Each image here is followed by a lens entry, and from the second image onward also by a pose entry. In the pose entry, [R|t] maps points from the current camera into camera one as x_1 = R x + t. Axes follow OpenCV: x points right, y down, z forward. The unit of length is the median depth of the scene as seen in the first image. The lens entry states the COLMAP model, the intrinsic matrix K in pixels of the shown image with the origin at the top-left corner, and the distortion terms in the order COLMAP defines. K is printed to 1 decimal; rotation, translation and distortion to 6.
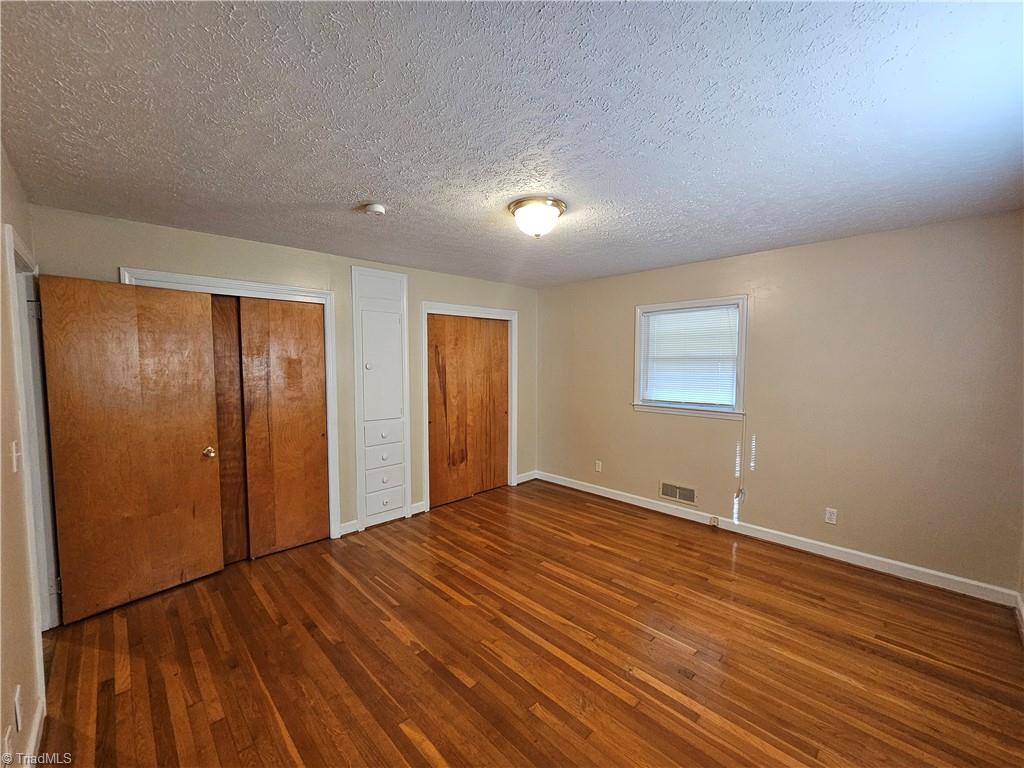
lens RADIAL K [[416.0, 0, 511.2], [0, 416.0, 386.5], [0, 0, 1]] dist [0.000030, -0.000013]
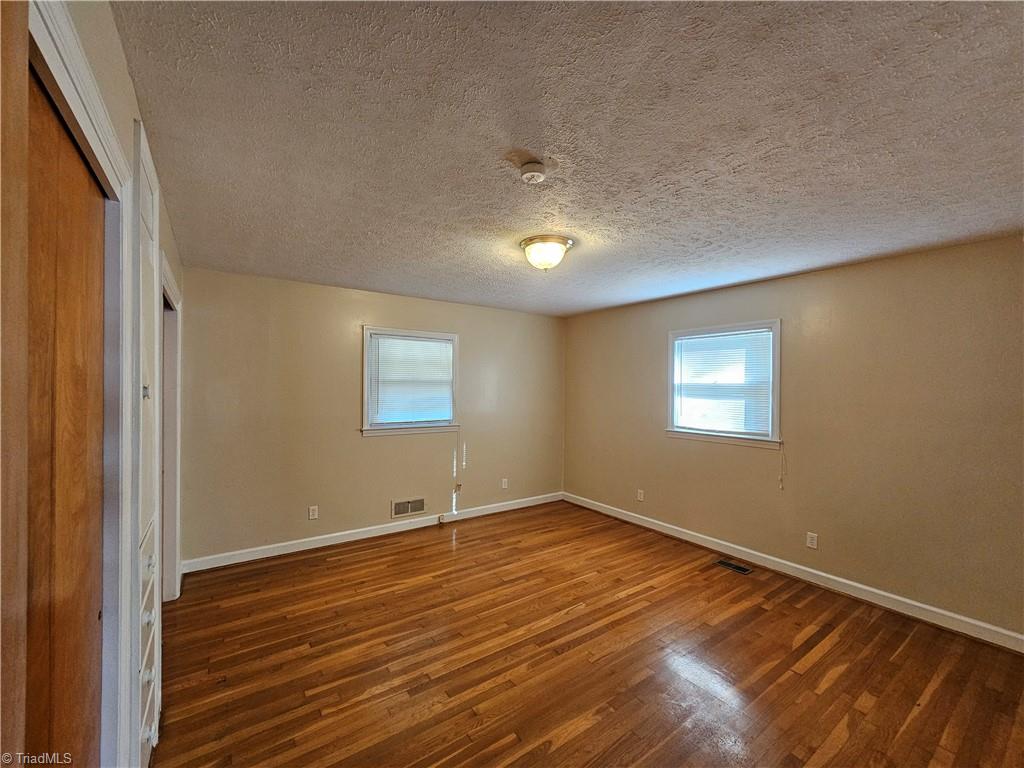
lens RADIAL K [[416.0, 0, 510.0], [0, 416.0, 386.6], [0, 0, 1]] dist [0.000030, -0.000013]
pose [[0.161565, 0.003151, 0.986857, -0.697164], [0.050006, 0.998684, -0.011376, -0.033033], [-0.985594, 0.051187, 0.161195, 0.631582]]
